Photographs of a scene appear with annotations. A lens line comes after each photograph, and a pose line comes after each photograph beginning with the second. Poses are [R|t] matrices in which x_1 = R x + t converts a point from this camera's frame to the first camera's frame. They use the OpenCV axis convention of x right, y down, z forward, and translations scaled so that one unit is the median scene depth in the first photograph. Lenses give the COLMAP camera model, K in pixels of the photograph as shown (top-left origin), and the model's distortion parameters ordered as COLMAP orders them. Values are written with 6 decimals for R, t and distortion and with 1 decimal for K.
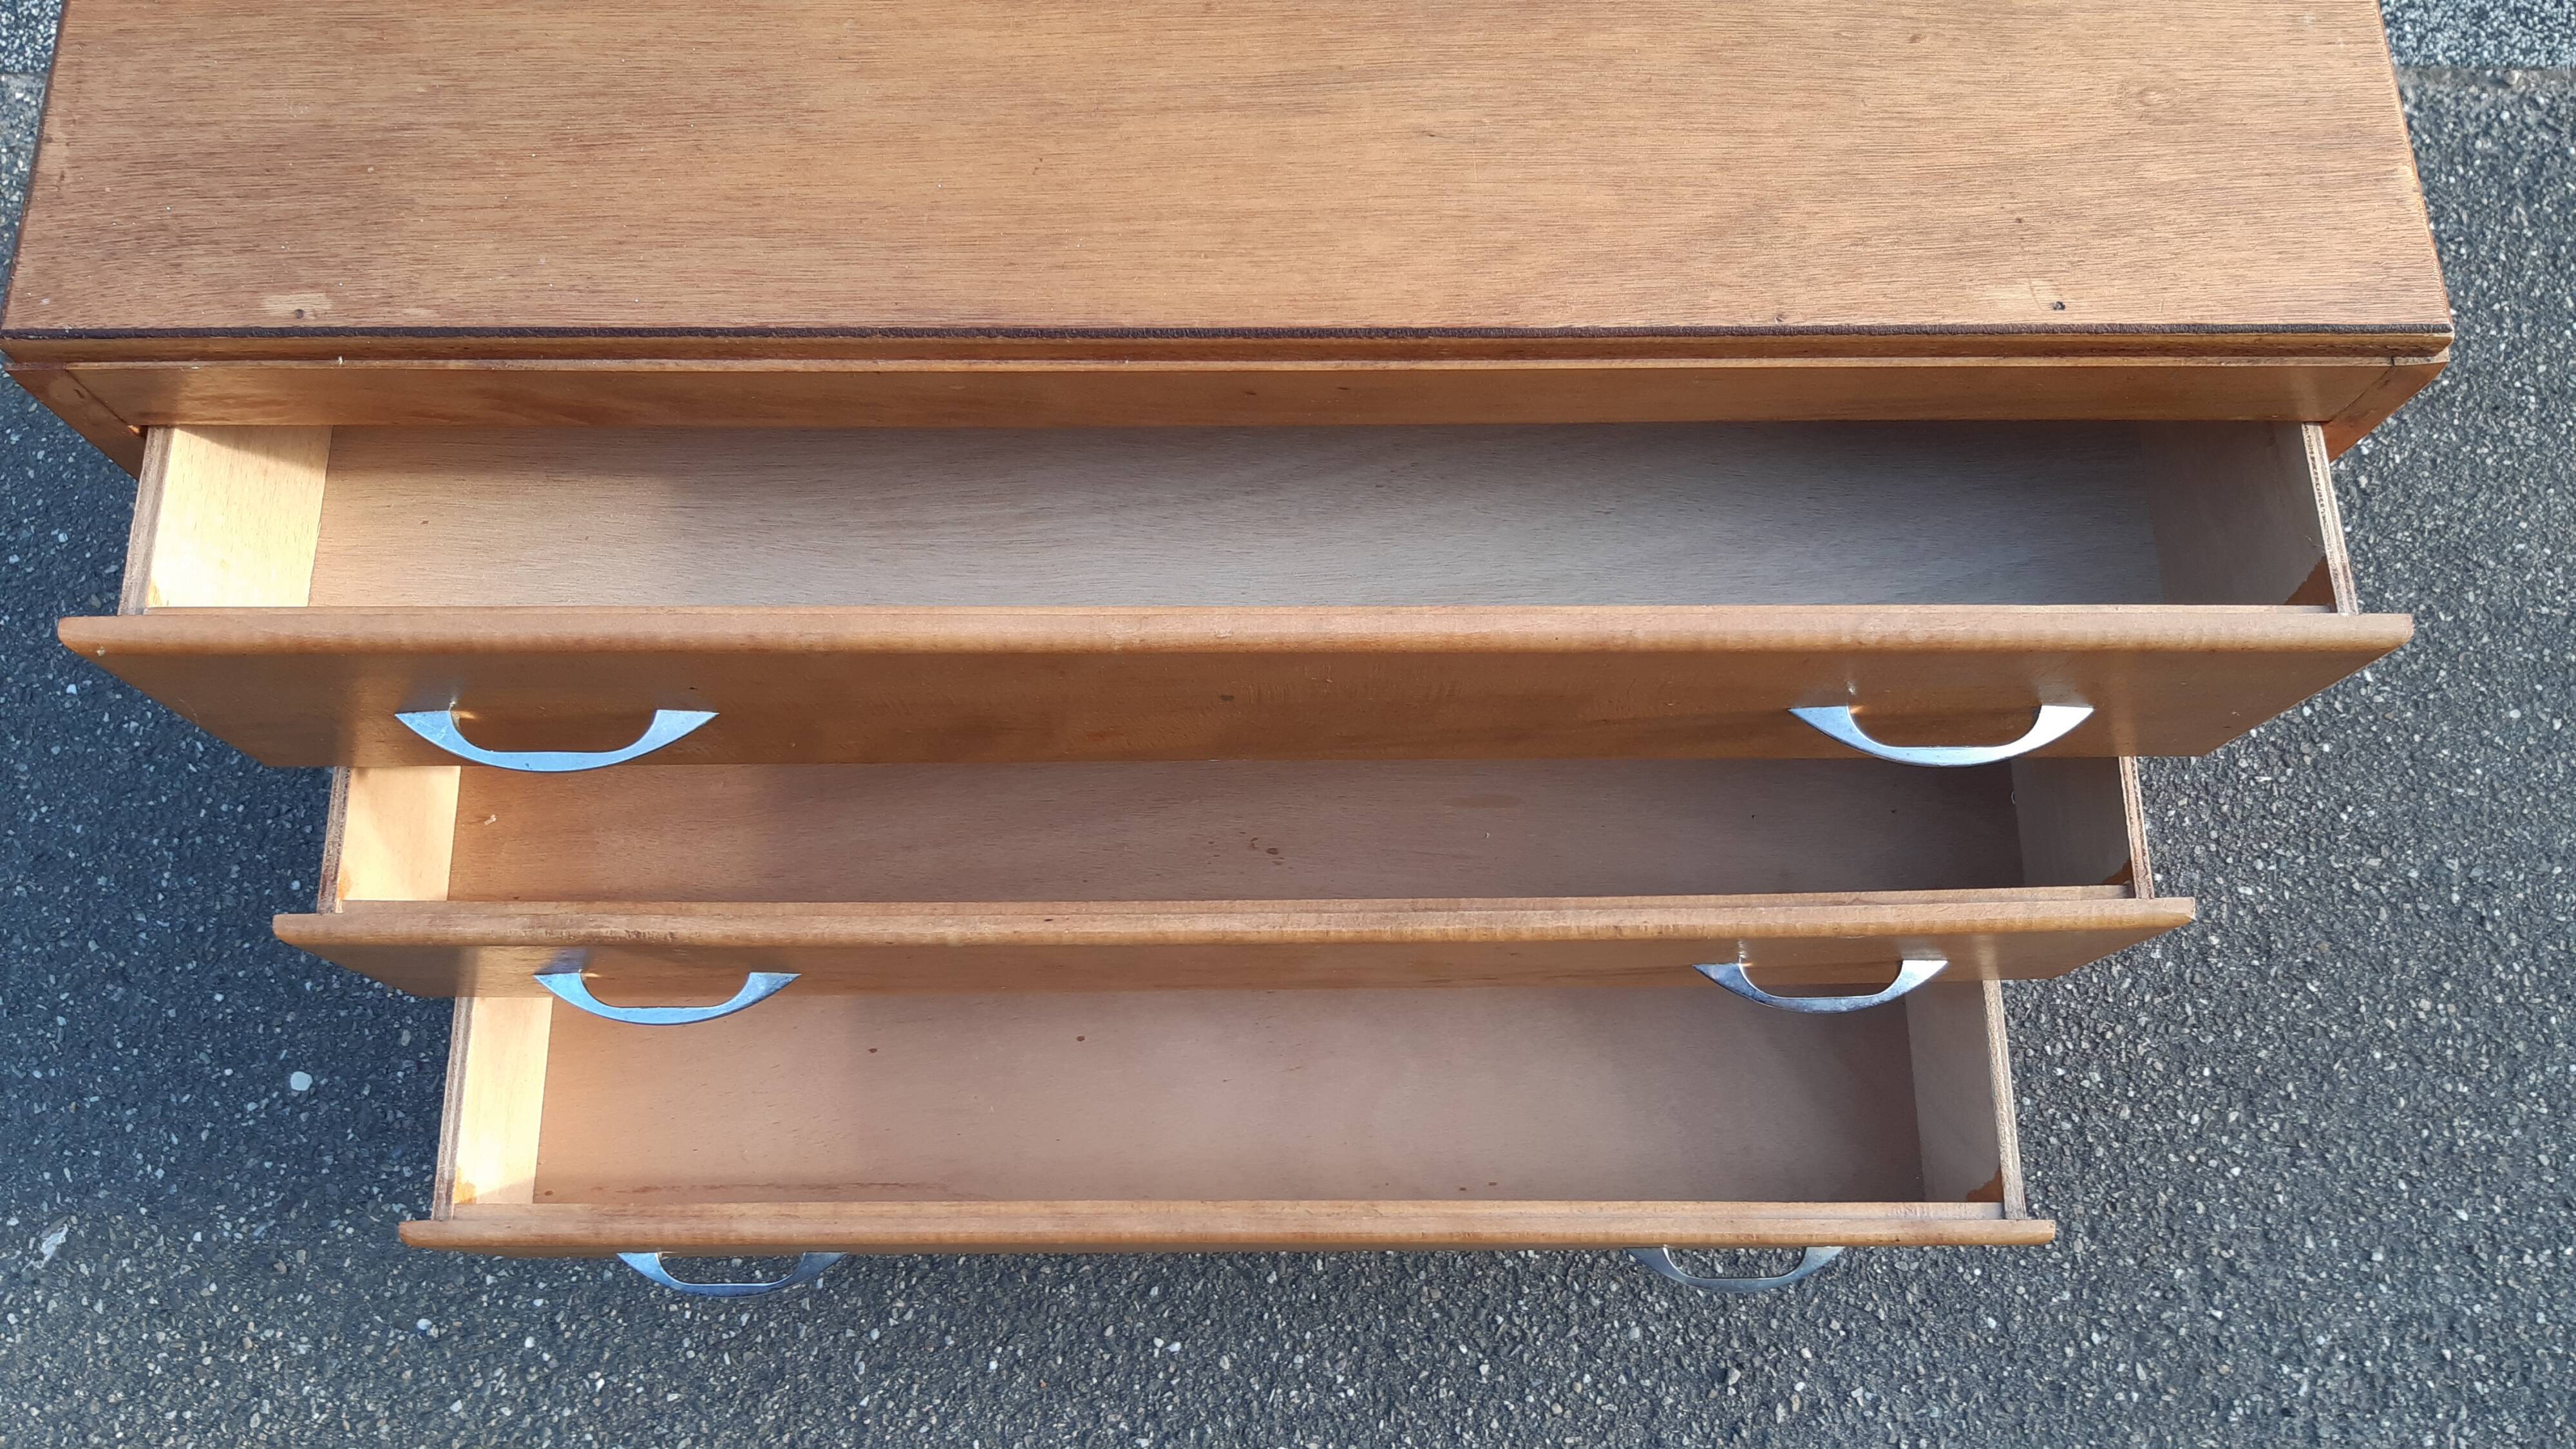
lens RADIAL K [[1954.4, 0, 1292.5], [0, 1954.4, 663.4], [0, 0, 1]] dist [0.048959, -0.099613]
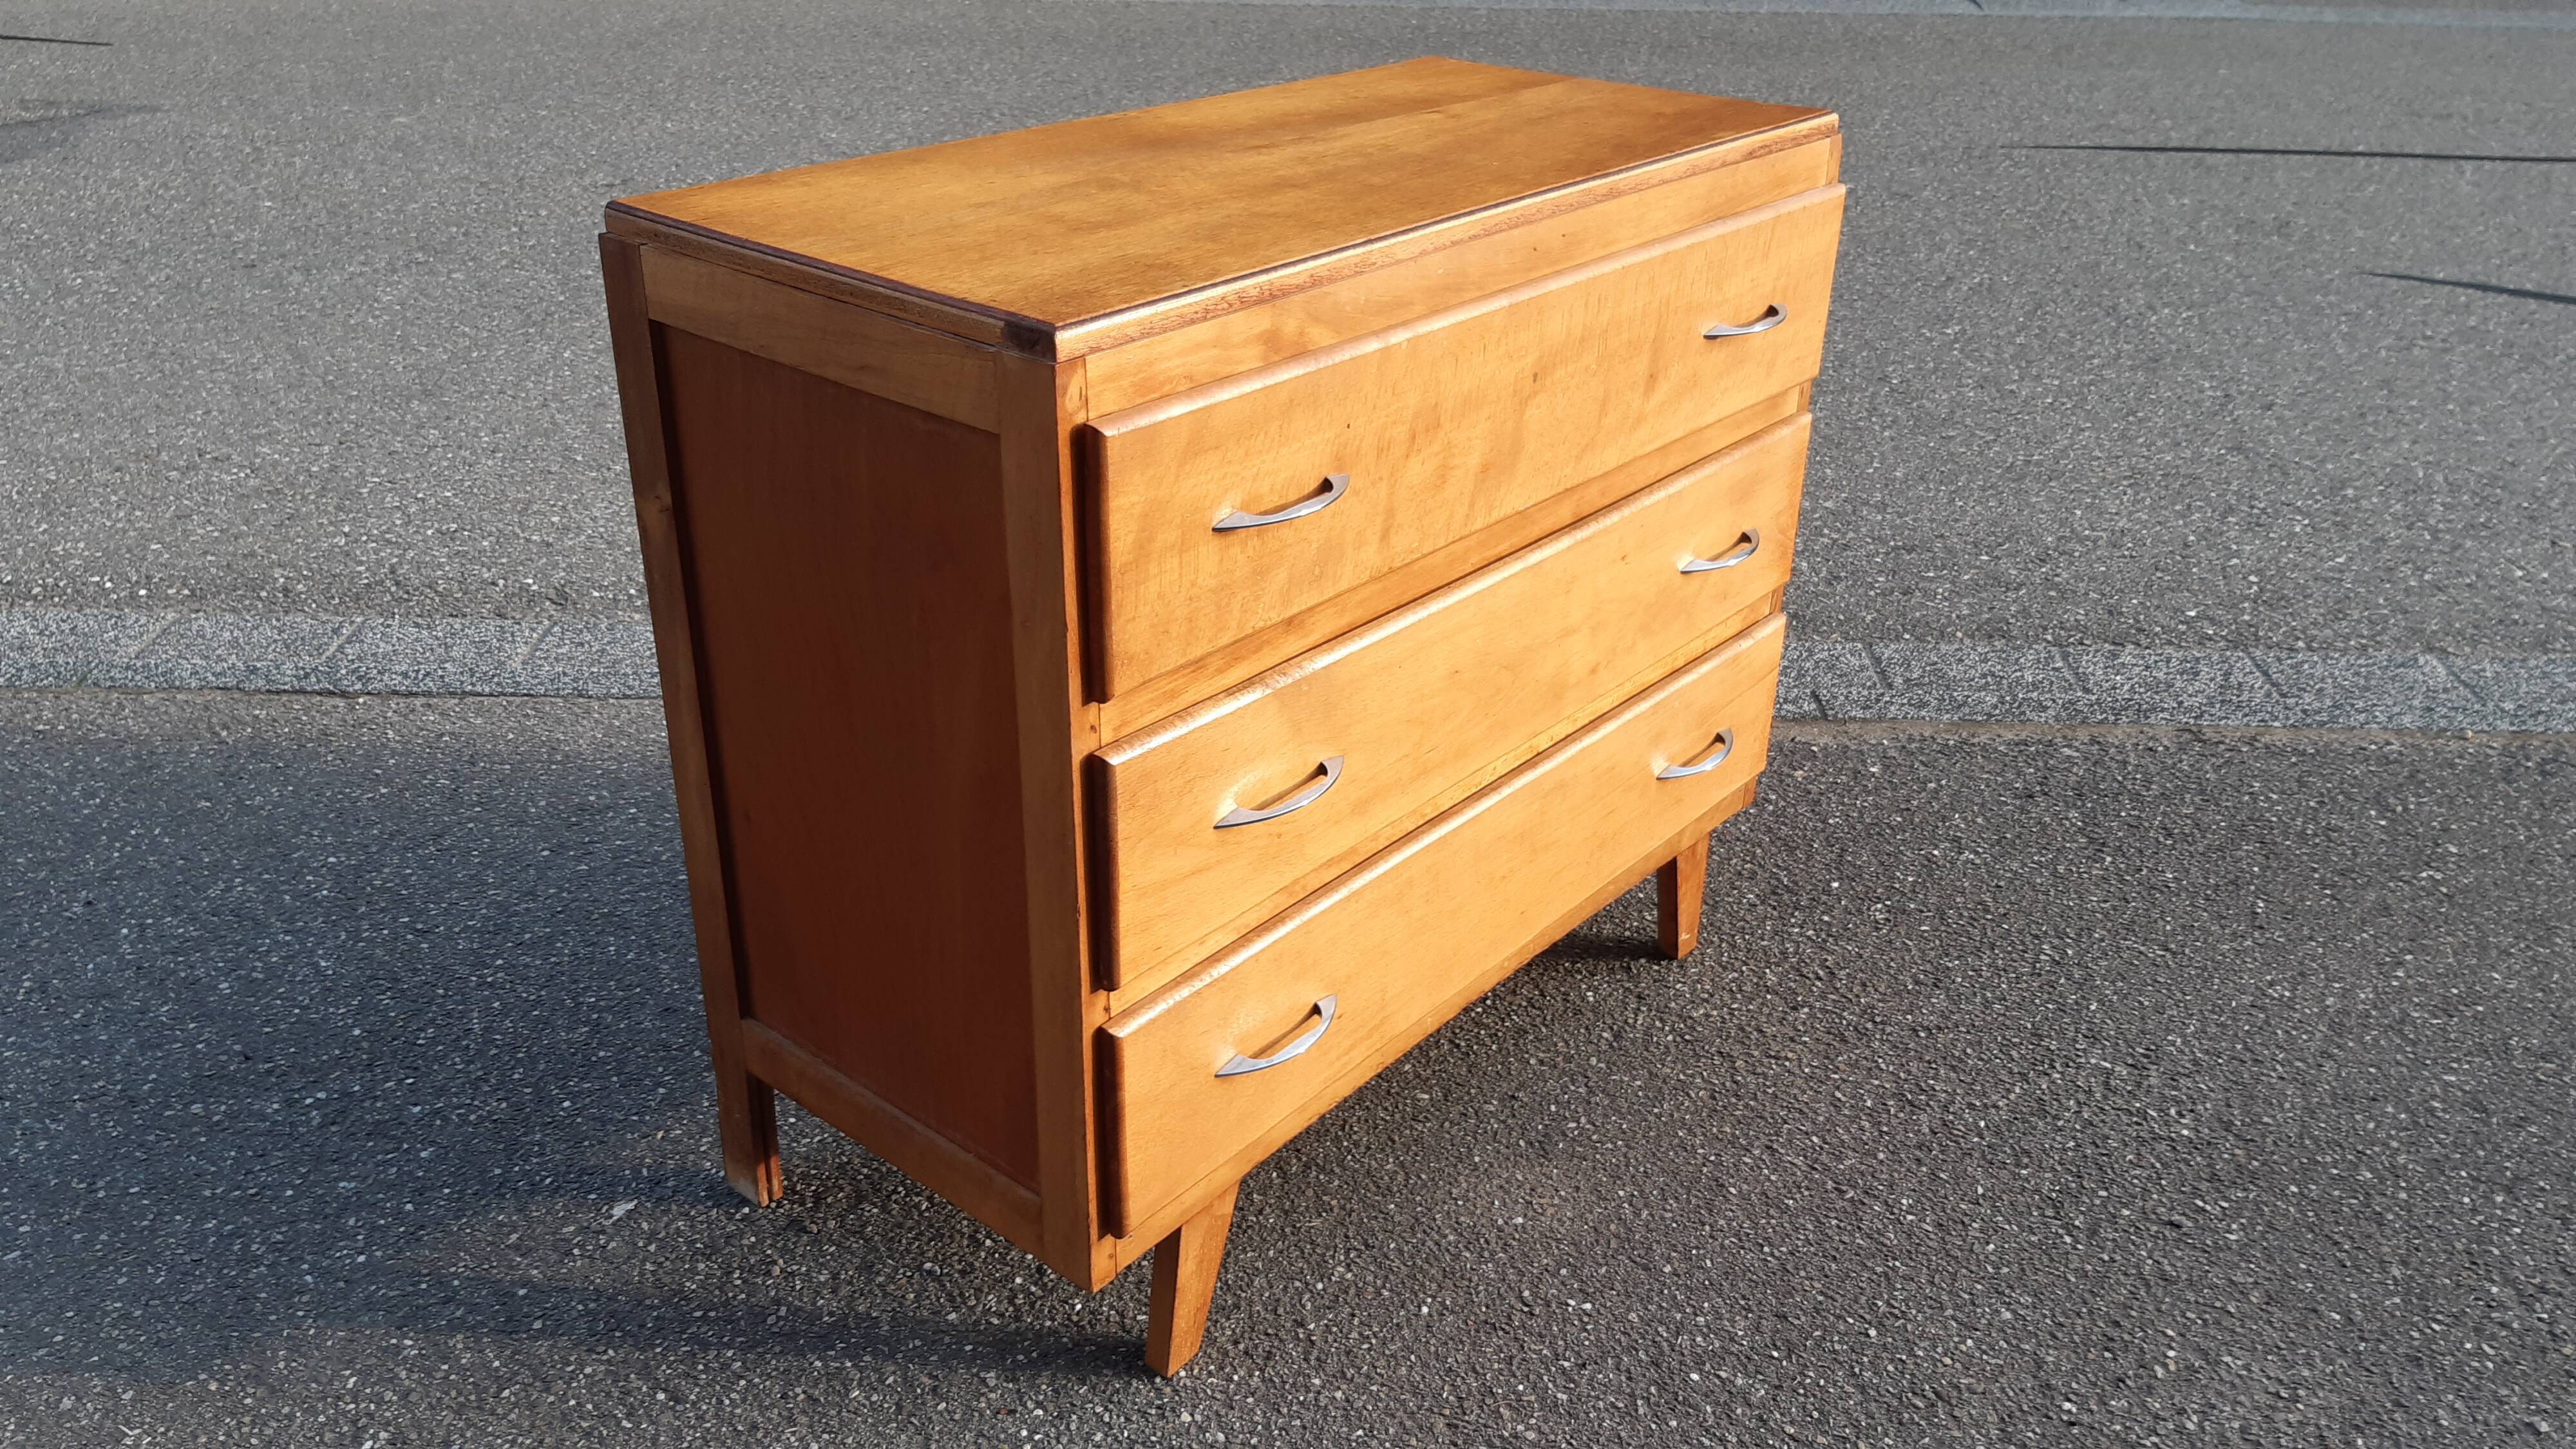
lens RADIAL K [[1954.4, 0, 1292.5], [0, 1954.4, 663.4], [0, 0, 1]] dist [0.048959, -0.099613]
pose [[0.998127, 0.000794, -0.061168, -0.157703], [-0.044790, 0.690535, -0.721911, 0.903089], [0.041666, 0.723298, 0.689278, -0.038976]]
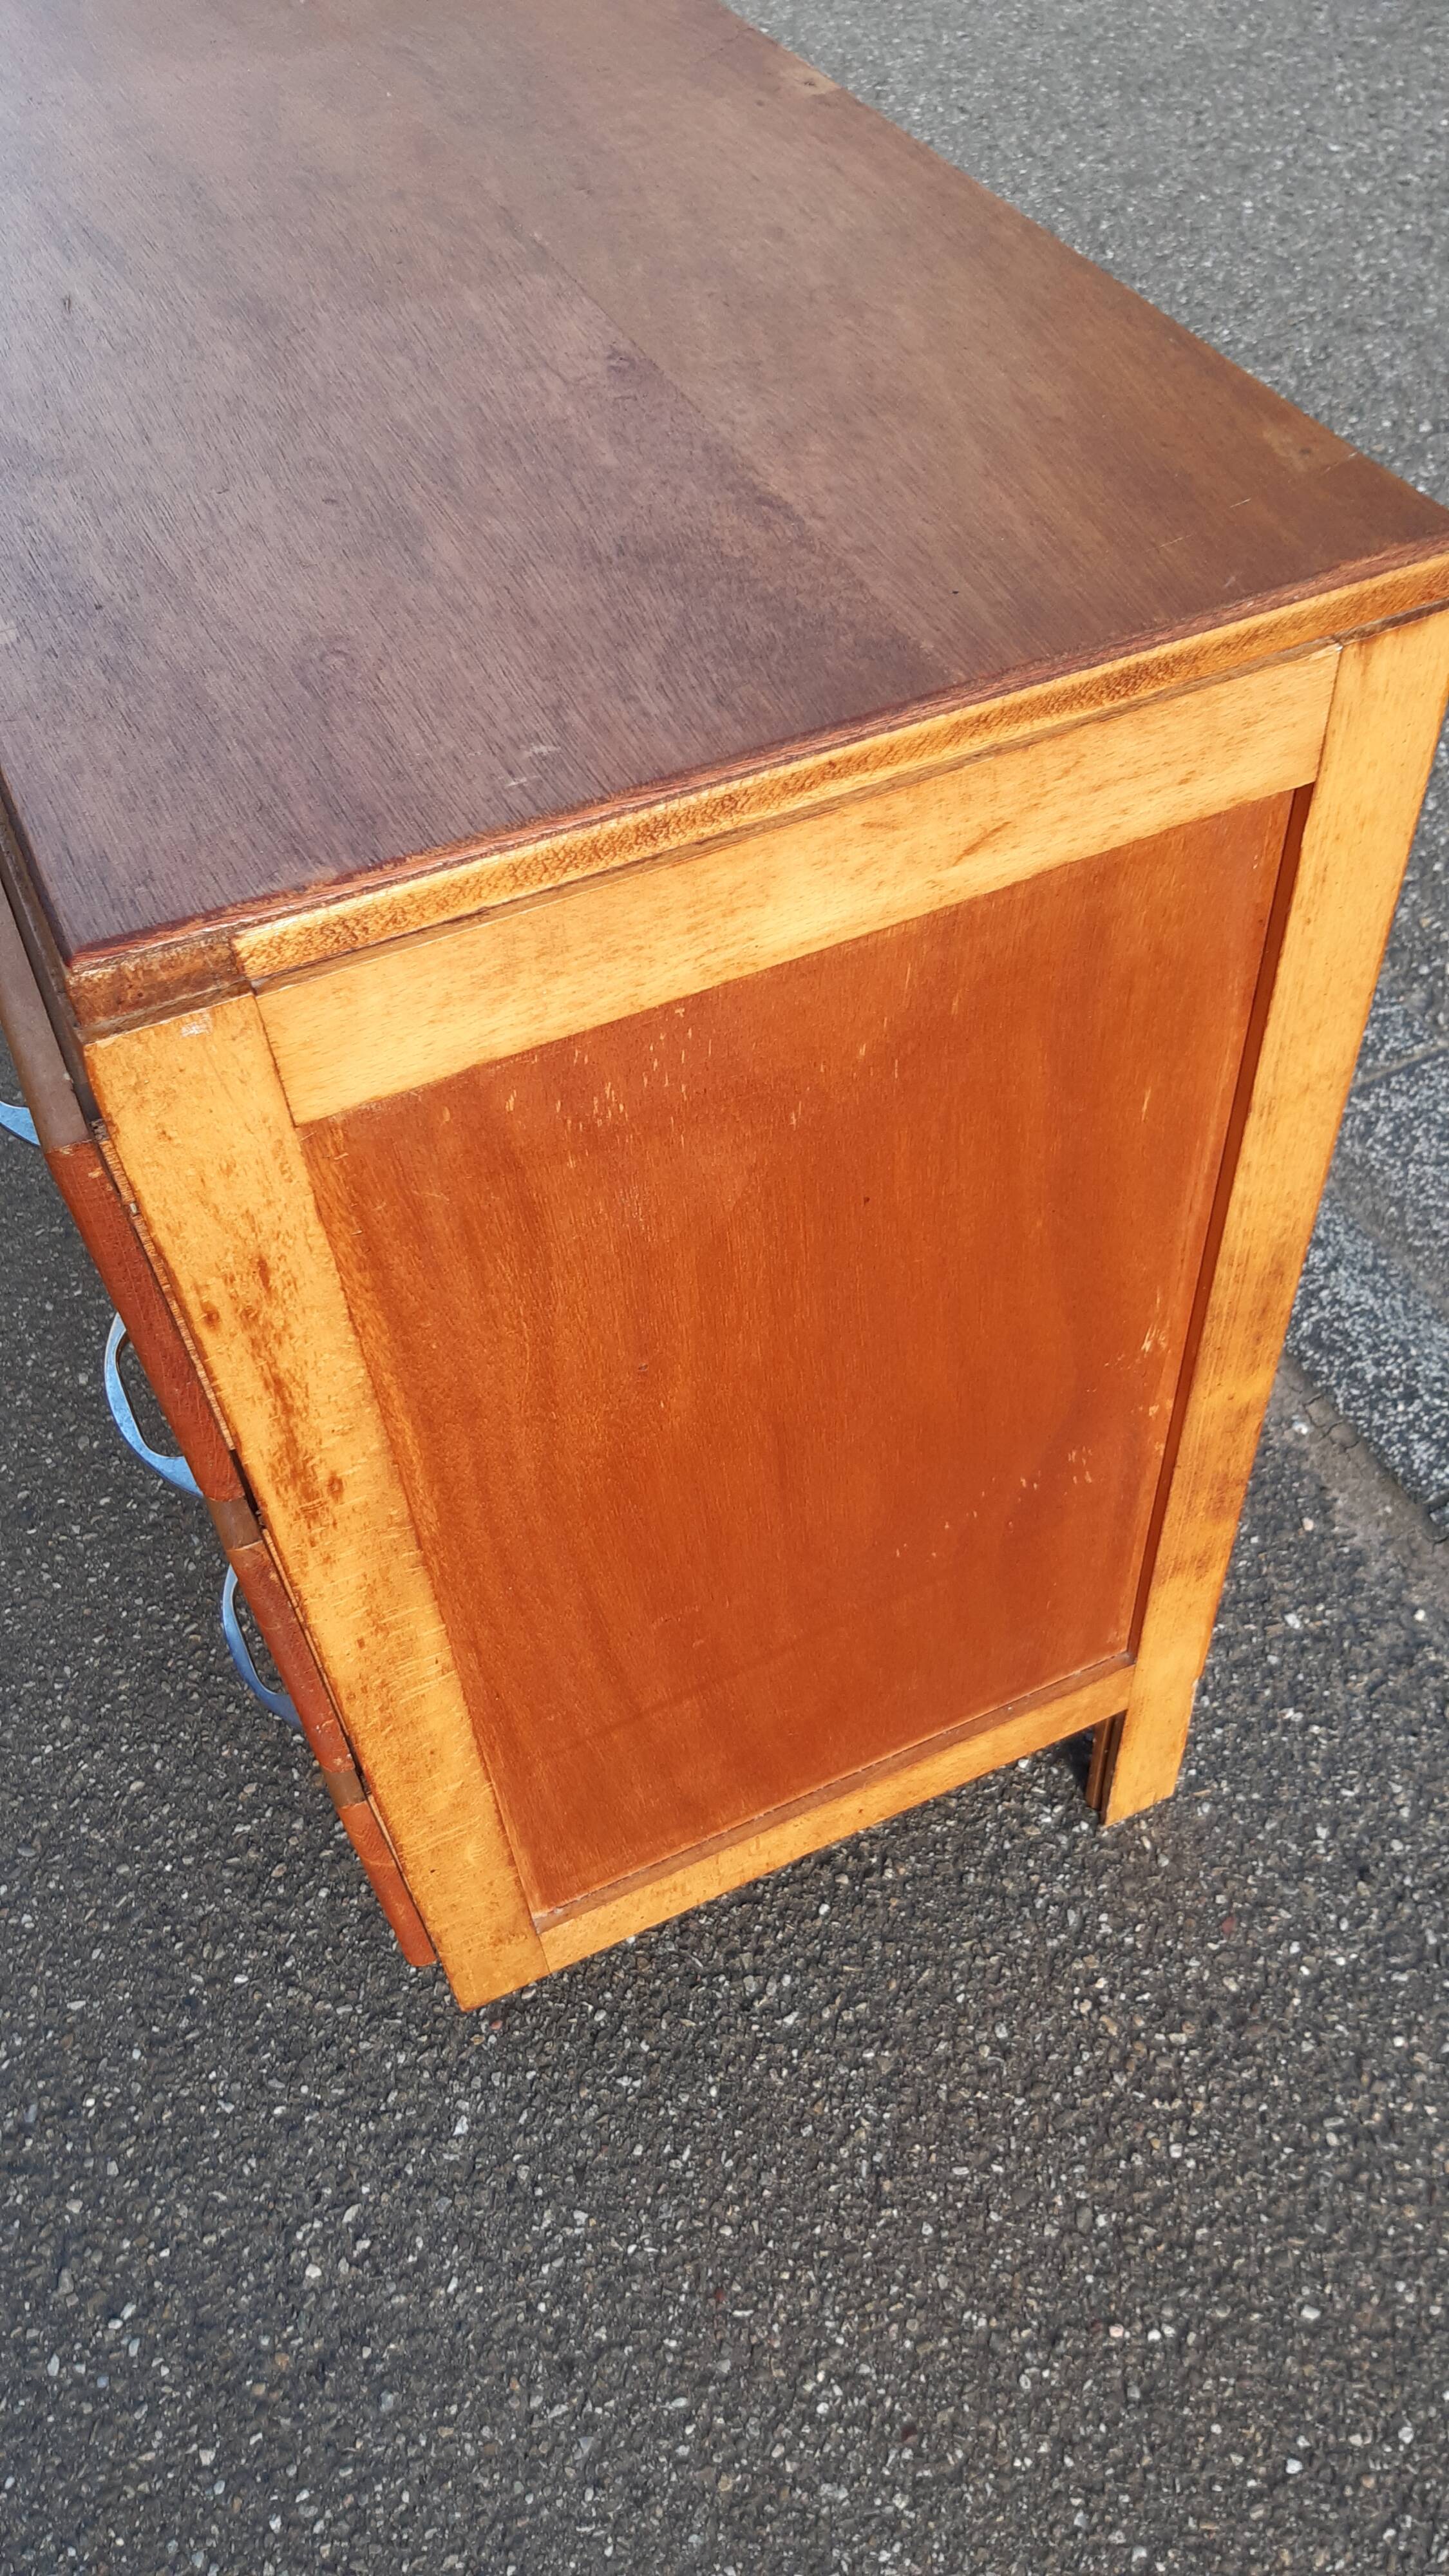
lens RADIAL K [[1976.1, 0, 771.5], [0, 1976.1, 1293.6], [0, 0, 1]] dist [0.048666, -0.103681]
pose [[0.411696, 0.663248, -0.624987, 0.632070], [-0.846615, 0.532160, 0.007050, -0.171571], [0.337269, 0.526221, 0.780603, 0.323928]]
